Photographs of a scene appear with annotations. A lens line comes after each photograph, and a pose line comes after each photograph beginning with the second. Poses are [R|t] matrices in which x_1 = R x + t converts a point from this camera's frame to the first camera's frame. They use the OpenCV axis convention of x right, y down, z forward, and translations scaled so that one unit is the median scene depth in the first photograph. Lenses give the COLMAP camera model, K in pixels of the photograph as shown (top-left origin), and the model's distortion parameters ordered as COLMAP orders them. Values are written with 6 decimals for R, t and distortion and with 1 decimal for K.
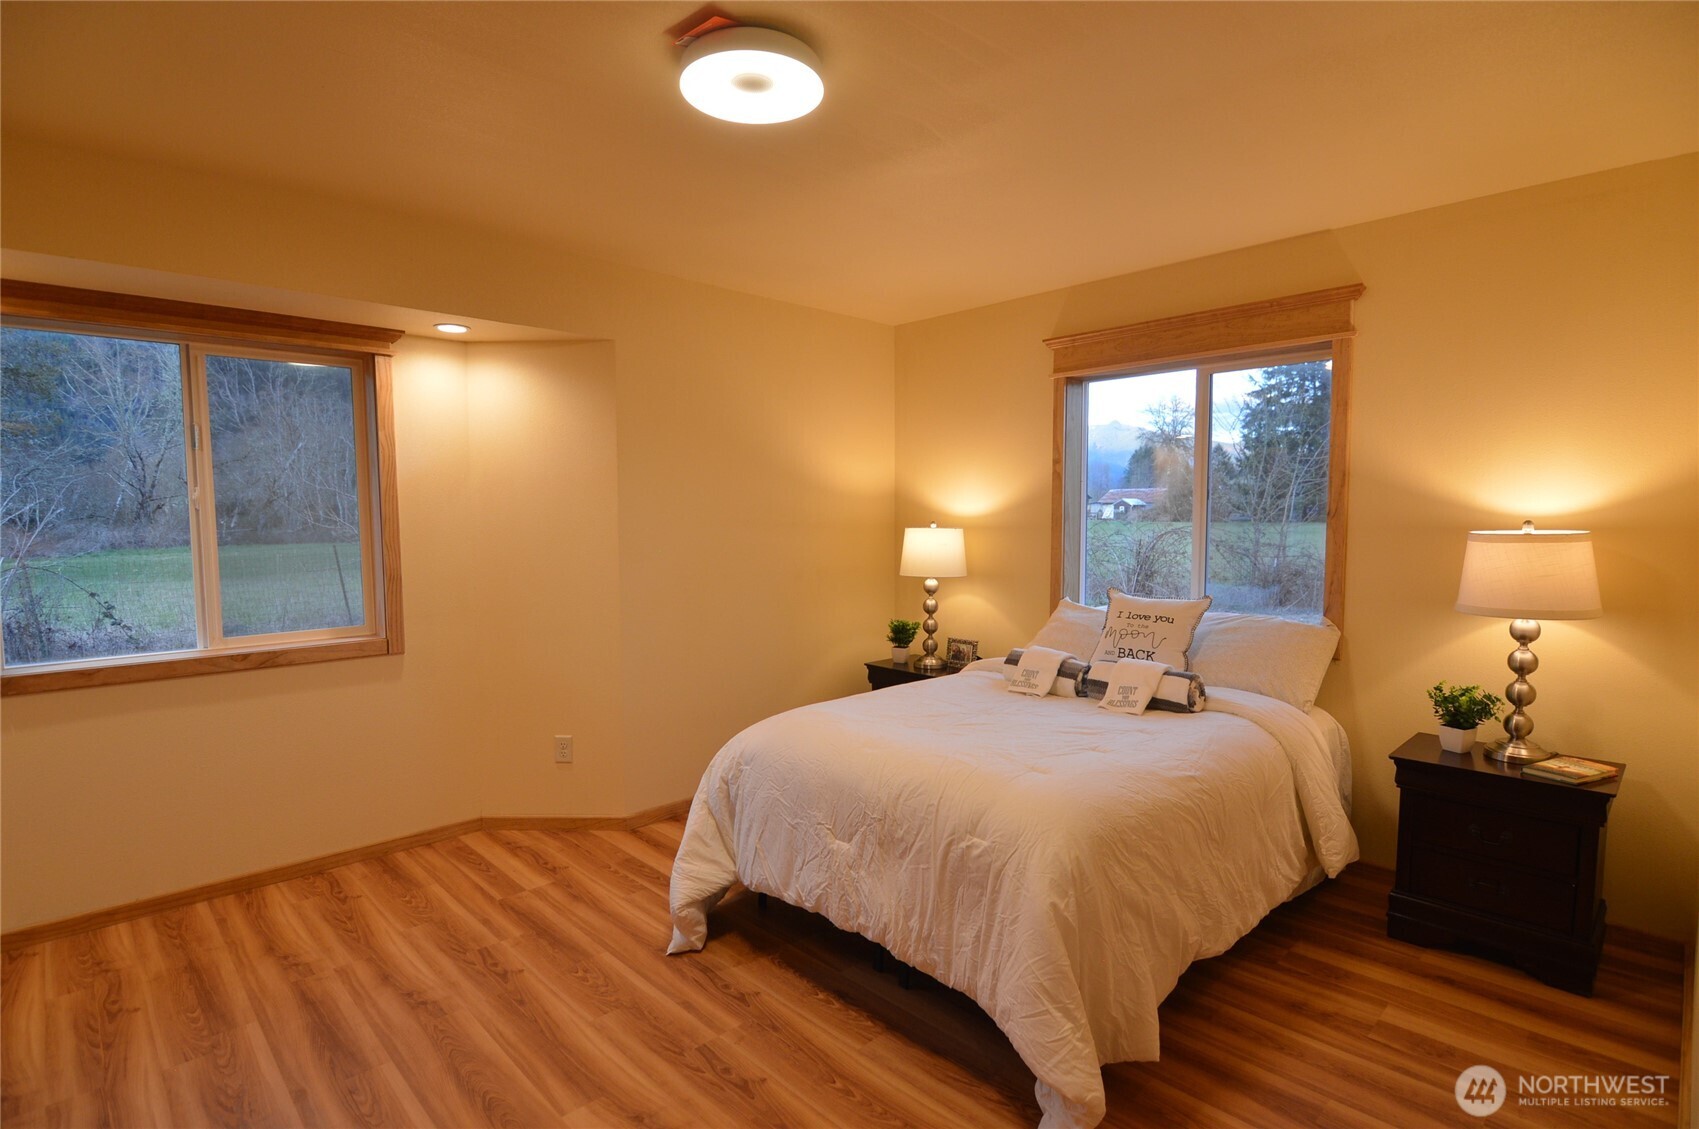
lens RADIAL K [[832.6, 0, 842.8], [0, 832.6, 574.2], [0, 0, 1]] dist [-0.002542, -0.013085]
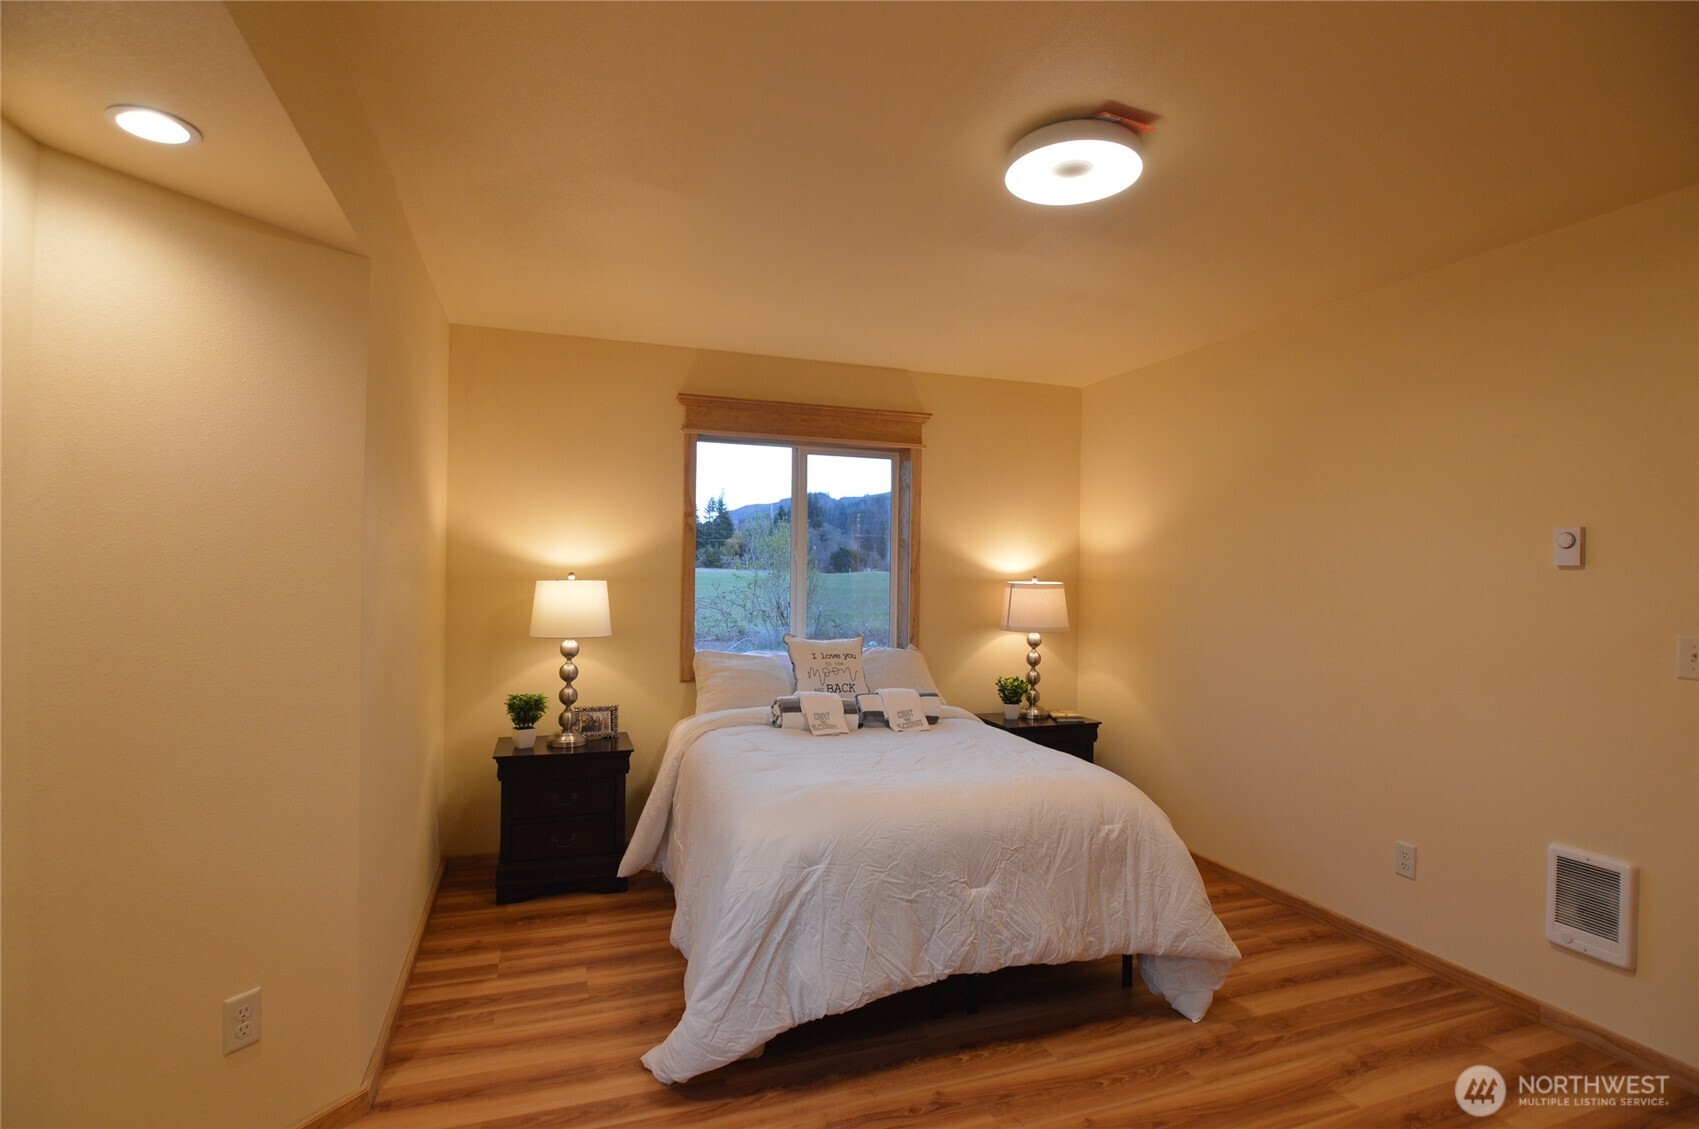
lens RADIAL K [[832.6, 0, 842.8], [0, 832.6, 574.2], [0, 0, 1]] dist [-0.002542, -0.013085]
pose [[0.414469, 0.006704, 0.910039, -0.759753], [0.049064, 0.998354, -0.029700, -0.030820], [-0.908740, 0.056959, 0.413458, 0.537257]]
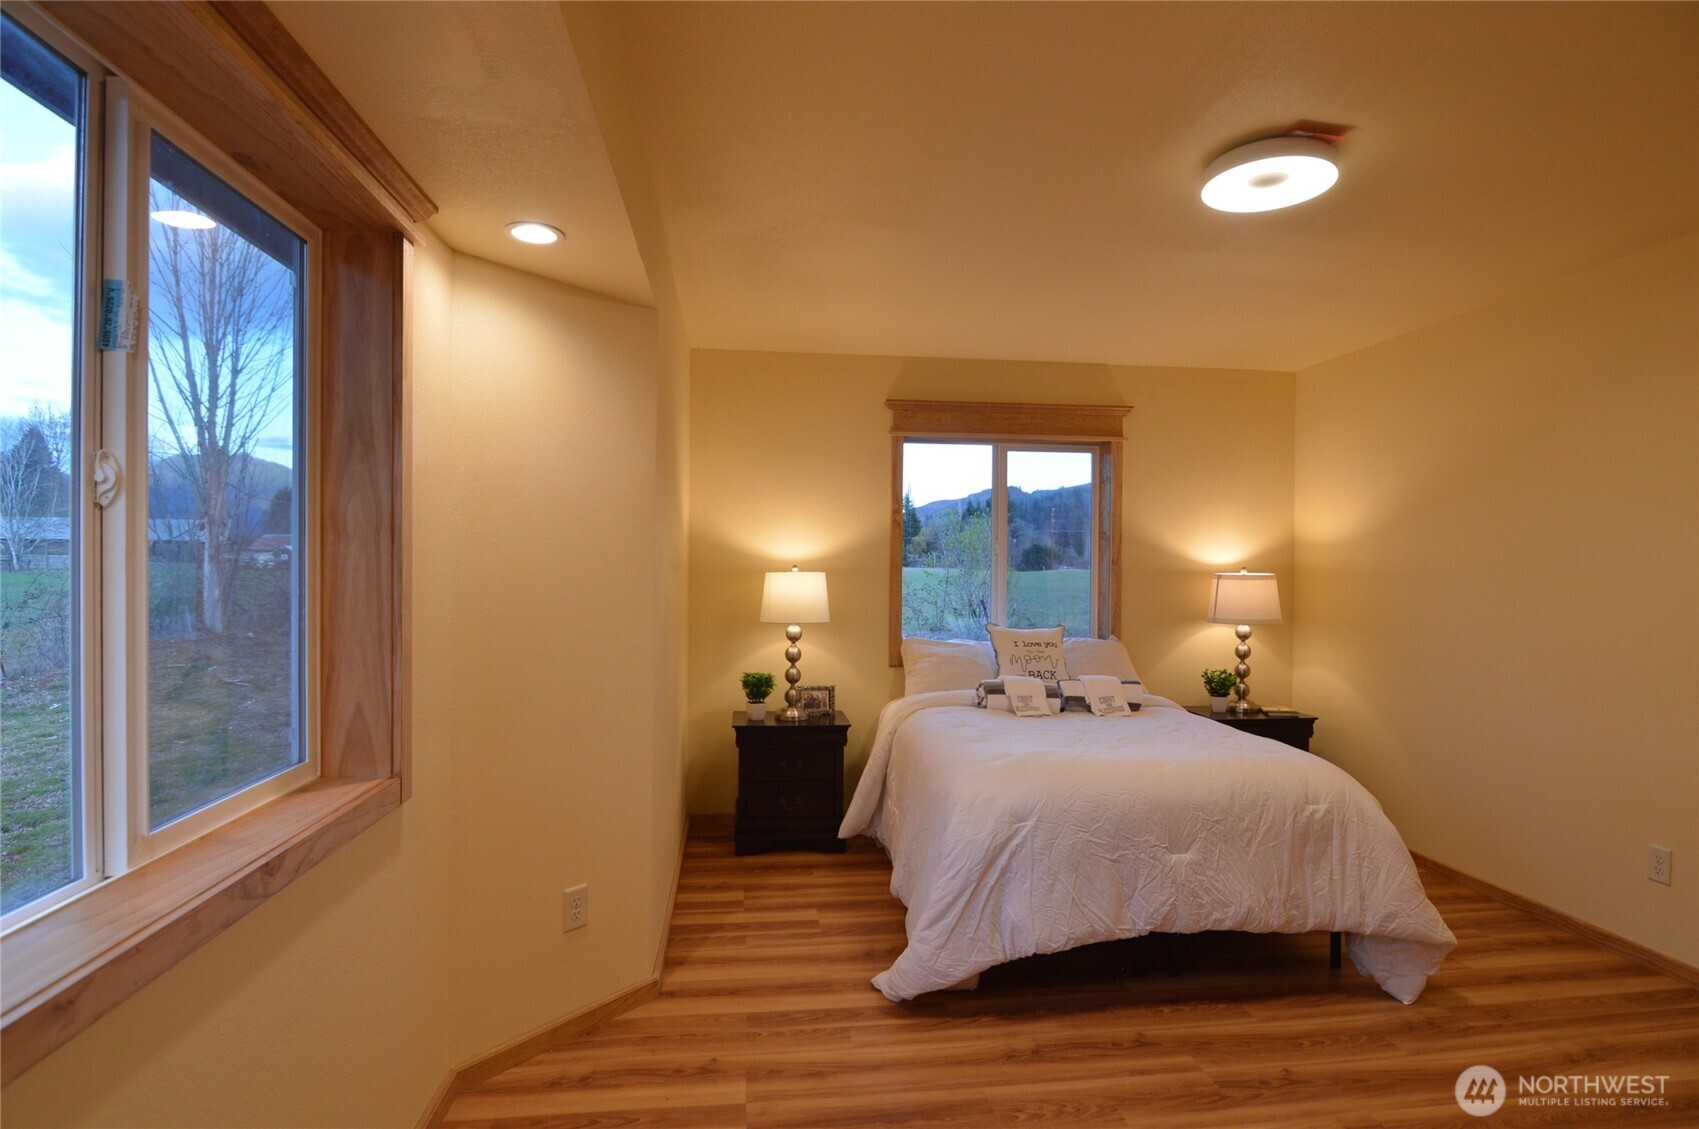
lens RADIAL K [[862.9, 0, 842.6], [0, 862.9, 574.7], [0, 0, 1]] dist [-0.002256, -0.013605]
pose [[0.603587, 0.002766, 0.797293, -0.888779], [0.045653, 0.998233, -0.038025, -0.016784], [-0.795989, 0.059351, 0.602394, 0.492432]]
